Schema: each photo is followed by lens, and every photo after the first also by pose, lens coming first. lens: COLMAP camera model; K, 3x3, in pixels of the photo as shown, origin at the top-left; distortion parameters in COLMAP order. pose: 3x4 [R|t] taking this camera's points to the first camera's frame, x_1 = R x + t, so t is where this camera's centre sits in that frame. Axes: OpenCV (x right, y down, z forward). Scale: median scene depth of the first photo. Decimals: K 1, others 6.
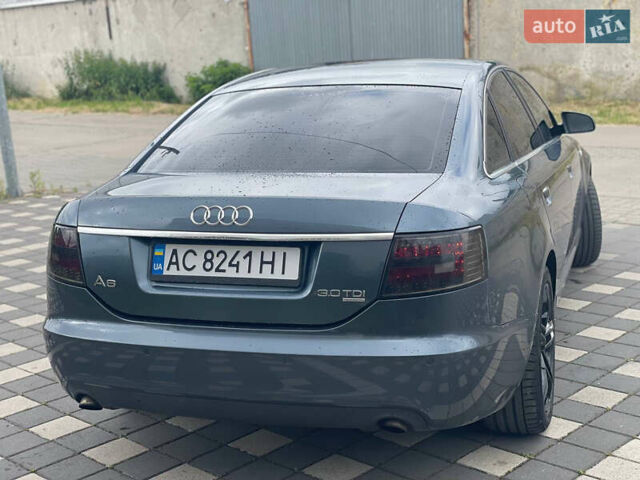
lens RADIAL K [[960.1, 0, 320.0], [0, 960.1, 240.0], [0, 0, 1]] dist [0.218103, -0.543448]
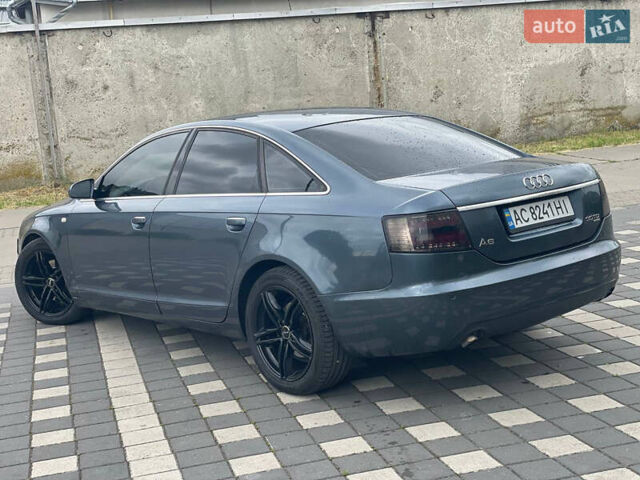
lens RADIAL K [[960.1, 0, 320.0], [0, 960.1, 240.0], [0, 0, 1]] dist [0.218103, -0.543448]
pose [[0.503625, -0.120753, 0.855442, -1.241929], [0.223370, 0.974715, 0.006085, -0.016913], [-0.834546, 0.188015, 0.517863, 0.394026]]
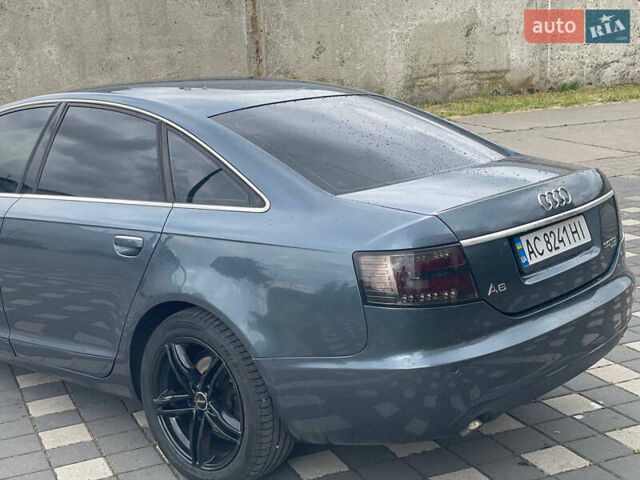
lens RADIAL K [[960.1, 0, 320.0], [0, 960.1, 240.0], [0, 0, 1]] dist [0.218103, -0.543448]
pose [[0.373947, -0.162040, 0.913185, -0.960283], [0.207881, 0.974211, 0.087741, -0.103922], [-0.903852, 0.157023, 0.397988, 0.623136]]
